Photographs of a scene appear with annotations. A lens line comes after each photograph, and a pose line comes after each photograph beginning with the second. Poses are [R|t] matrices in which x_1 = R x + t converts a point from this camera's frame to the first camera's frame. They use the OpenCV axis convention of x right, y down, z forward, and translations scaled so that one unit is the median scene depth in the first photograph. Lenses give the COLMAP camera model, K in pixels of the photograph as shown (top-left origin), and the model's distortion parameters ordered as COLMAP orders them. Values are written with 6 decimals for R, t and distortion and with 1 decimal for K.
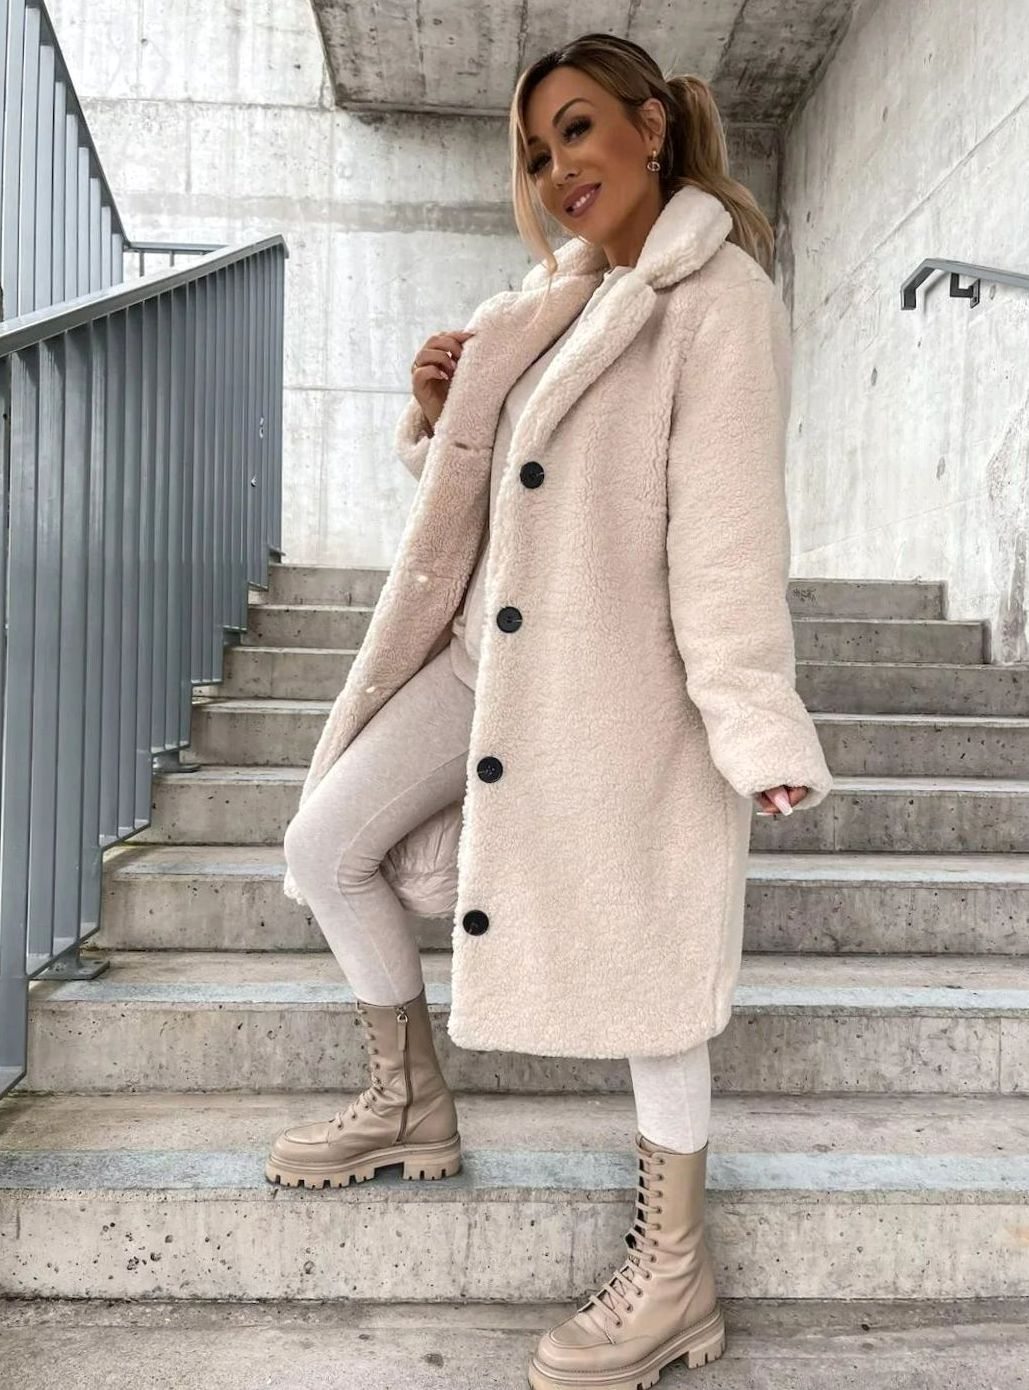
lens RADIAL K [[1086.4, 0, 514.5], [0, 1086.4, 695.0], [0, 0, 1]] dist [0.071116, -0.079231]
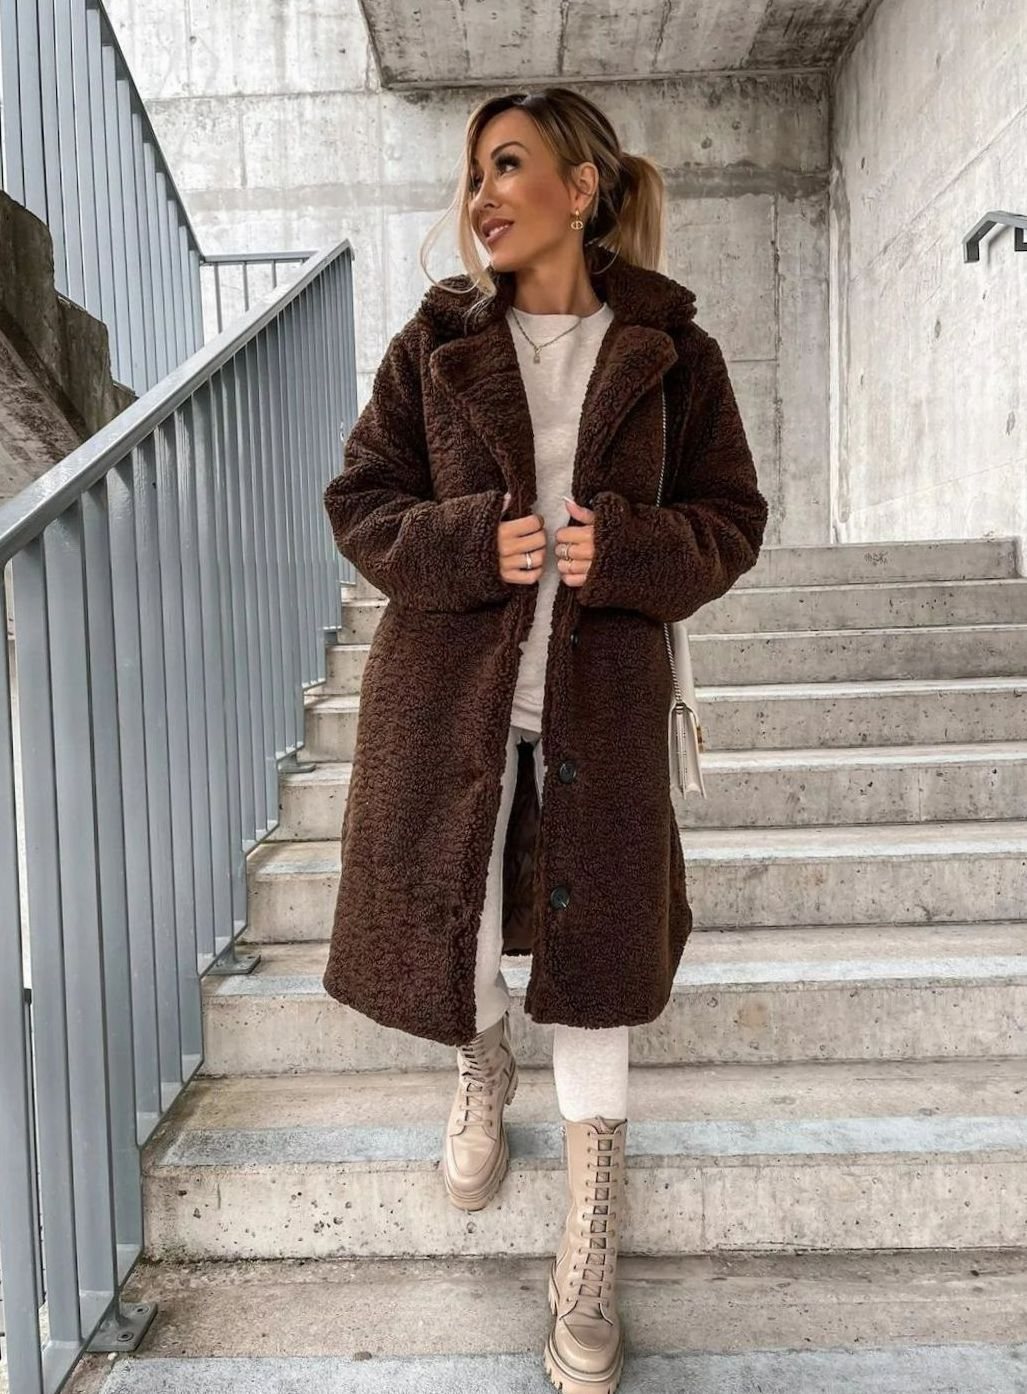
lens RADIAL K [[1076.2, 0, 506.1], [0, 1076.2, 695.1], [0, 0, 1]] dist [0.084542, -0.098863]
pose [[0.996683, -0.049306, -0.064748, -0.033585], [0.052224, 0.997657, 0.044184, -0.051548], [0.062418, -0.047418, 0.996923, -0.063832]]
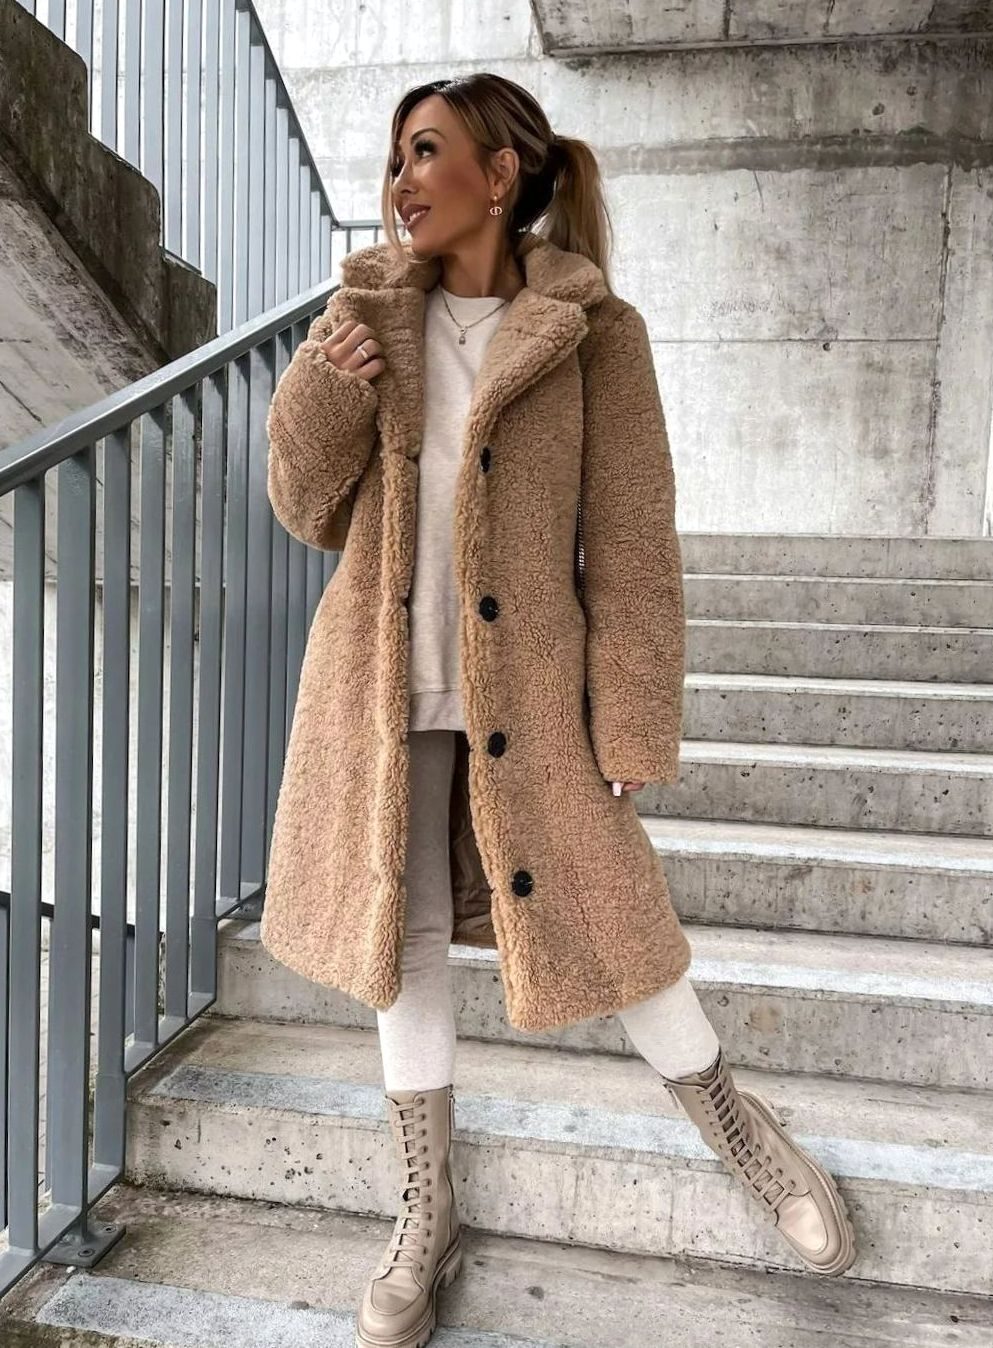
lens RADIAL K [[1074.4, 0, 501.8], [0, 1074.4, 685.6], [0, 0, 1]] dist [0.091087, -0.109006]
pose [[0.978048, 0.024838, -0.206893, 0.066166], [-0.013618, 0.998367, 0.055478, -0.045455], [0.207933, -0.051443, 0.976789, -0.036793]]
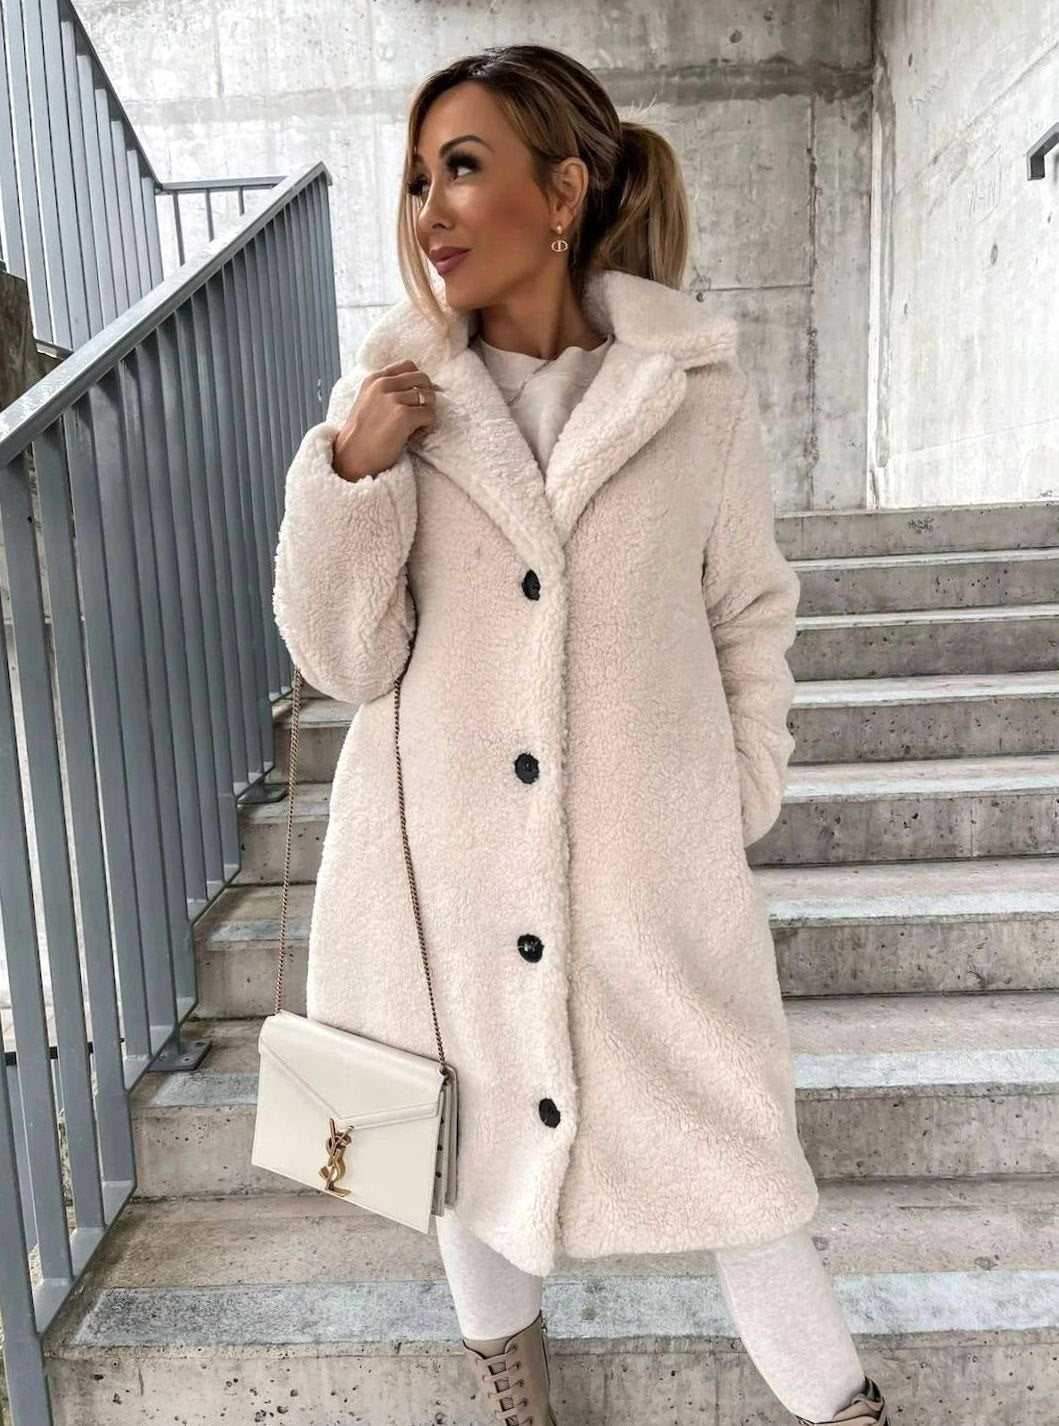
lens RADIAL K [[1082.2, 0, 521.4], [0, 1082.2, 725.4], [0, 0, 1]] dist [0.101641, -0.129679]
pose [[0.995521, -0.053636, -0.077850, -0.006380], [0.063833, 0.988783, 0.135032, -0.133501], [0.069734, -0.139397, 0.987778, 0.095570]]
